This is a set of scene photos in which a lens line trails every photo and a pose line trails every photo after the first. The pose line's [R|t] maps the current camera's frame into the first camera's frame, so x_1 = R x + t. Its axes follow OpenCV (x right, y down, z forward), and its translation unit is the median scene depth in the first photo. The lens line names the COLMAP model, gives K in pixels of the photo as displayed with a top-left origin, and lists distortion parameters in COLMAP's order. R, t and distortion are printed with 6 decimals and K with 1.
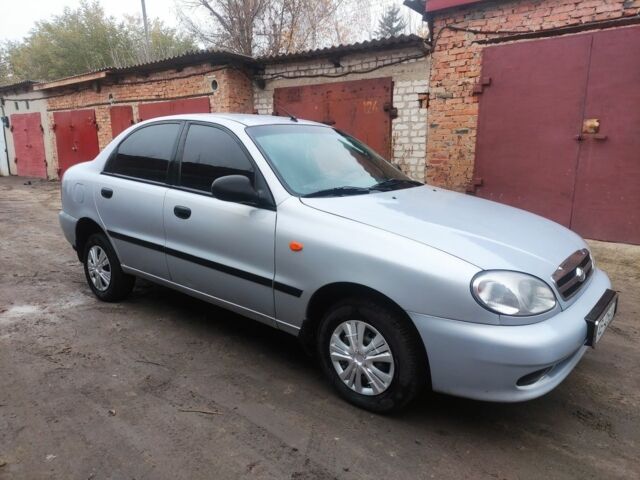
lens RADIAL K [[467.2, 0, 321.6], [0, 467.2, 238.4], [0, 0, 1]] dist [0.057171, -0.030811]
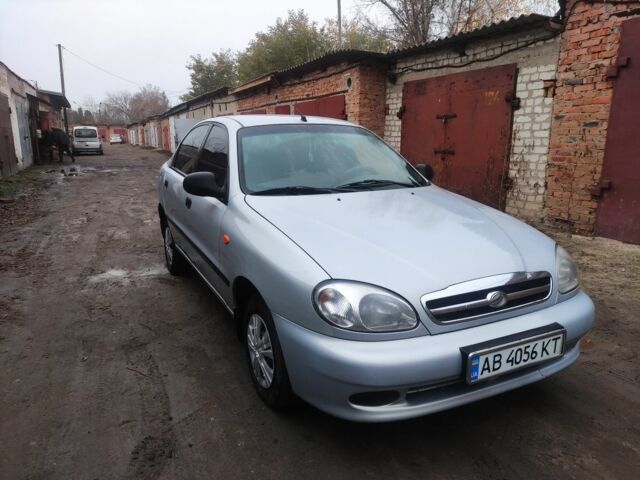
lens RADIAL K [[467.2, 0, 322.3], [0, 467.2, 238.4], [0, 0, 1]] dist [0.057171, -0.030811]
pose [[0.915733, 0.081286, -0.393478, 0.212431], [-0.075516, 0.996689, 0.030152, -0.012886], [0.394626, 0.002103, 0.918840, 0.033400]]
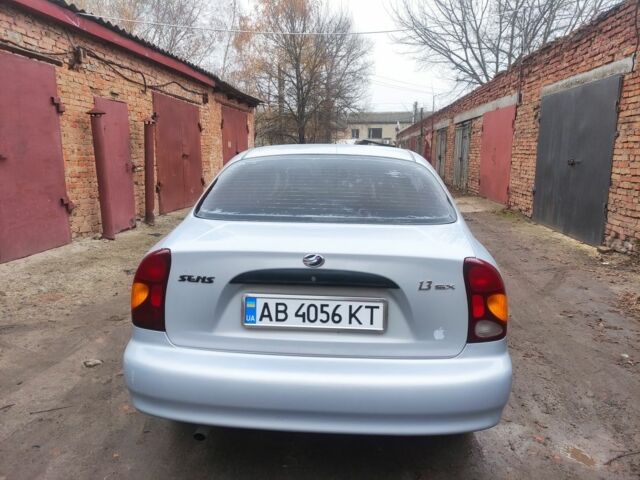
lens RADIAL K [[467.2, 0, 321.2], [0, 467.2, 237.8], [0, 0, 1]] dist [0.057171, -0.030811]
pose [[-0.580828, -0.156359, 0.798868, -0.513577], [0.149884, 0.944058, 0.293752, -0.207259], [-0.800109, 0.290357, -0.524899, 0.879149]]
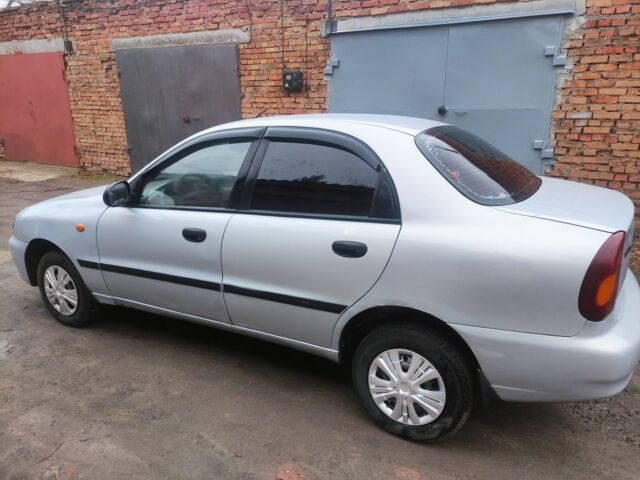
lens RADIAL K [[467.2, 0, 323.3], [0, 467.2, 238.6], [0, 0, 1]] dist [0.057171, -0.030811]
pose [[-0.984352, 0.040060, -0.171597, -0.014722], [-0.042766, 0.890387, 0.453191, -0.250773], [0.170943, 0.453439, -0.874741, 1.029638]]
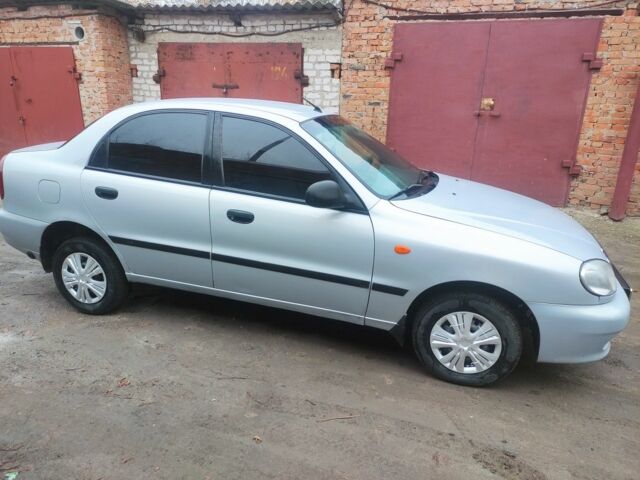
lens RADIAL K [[467.2, 0, 322.0], [0, 467.2, 238.8], [0, 0, 1]] dist [0.057171, -0.030811]
pose [[0.930251, -0.086337, 0.356621, -0.220708], [0.048646, 0.992363, 0.113353, -0.050128], [-0.363684, -0.088099, 0.927347, 0.032647]]
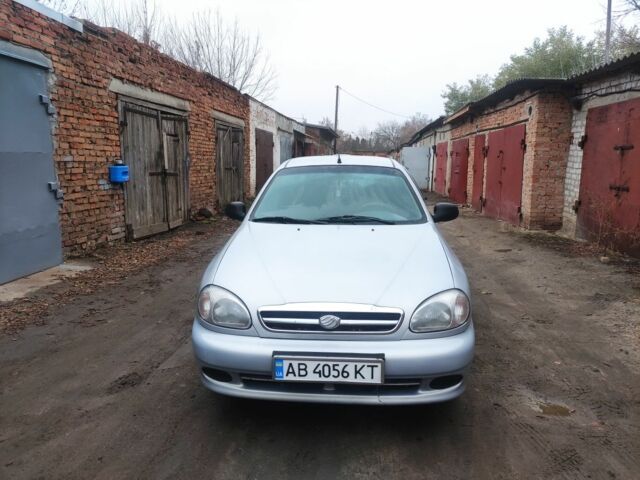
lens RADIAL K [[467.2, 0, 321.3], [0, 467.2, 236.6], [0, 0, 1]] dist [0.057171, -0.030811]
pose [[0.576970, 0.130982, -0.806194, 0.484483], [-0.164002, 0.985533, 0.042747, -0.053188], [0.800131, 0.107553, 0.590105, 0.134515]]
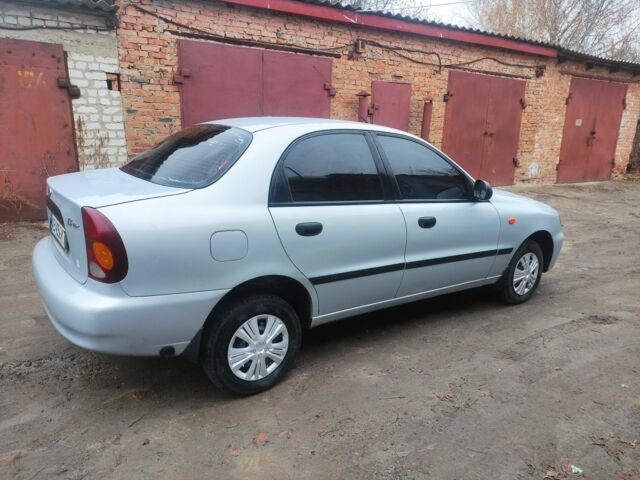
lens RADIAL K [[467.2, 0, 321.9], [0, 467.2, 239.5], [0, 0, 1]] dist [0.057171, -0.030811]
pose [[0.266097, -0.228757, 0.936410, -0.619459], [0.164197, 0.967993, 0.189813, -0.117618], [-0.949859, 0.103247, 0.295141, 0.421608]]
